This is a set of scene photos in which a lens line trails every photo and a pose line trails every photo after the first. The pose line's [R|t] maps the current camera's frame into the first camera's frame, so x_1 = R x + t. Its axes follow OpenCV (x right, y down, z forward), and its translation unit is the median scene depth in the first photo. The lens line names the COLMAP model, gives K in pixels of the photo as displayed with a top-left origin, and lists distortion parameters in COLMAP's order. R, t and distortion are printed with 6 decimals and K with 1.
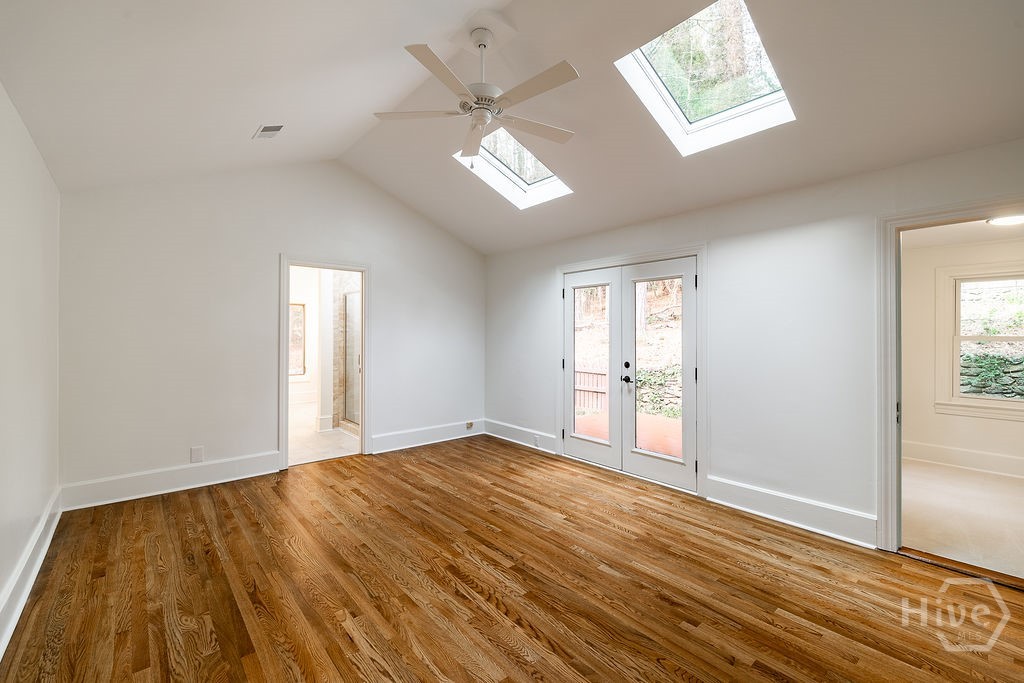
lens RADIAL K [[439.6, 0, 510.9], [0, 439.6, 334.7], [0, 0, 1]] dist [0.004329, -0.000017]
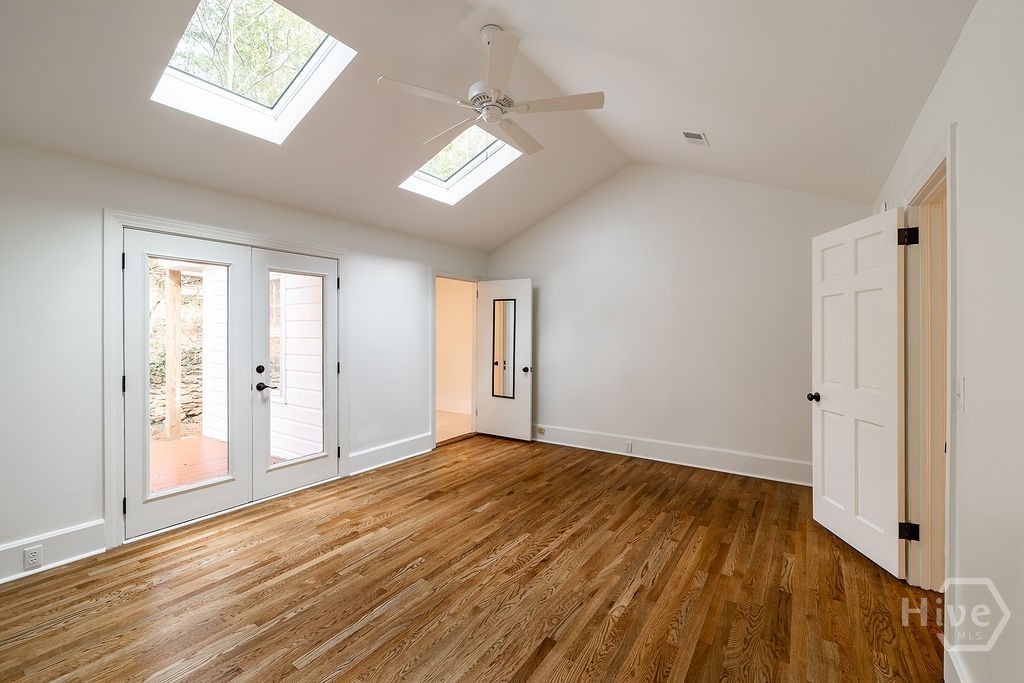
lens RADIAL K [[439.6, 0, 510.9], [0, 439.6, 337.5], [0, 0, 1]] dist [0.004329, -0.000017]
pose [[-0.275381, -0.012894, 0.961249, -0.806915], [-0.001882, 0.999915, 0.012874, -0.002711], [-0.961333, 0.001736, -0.275382, 0.953519]]
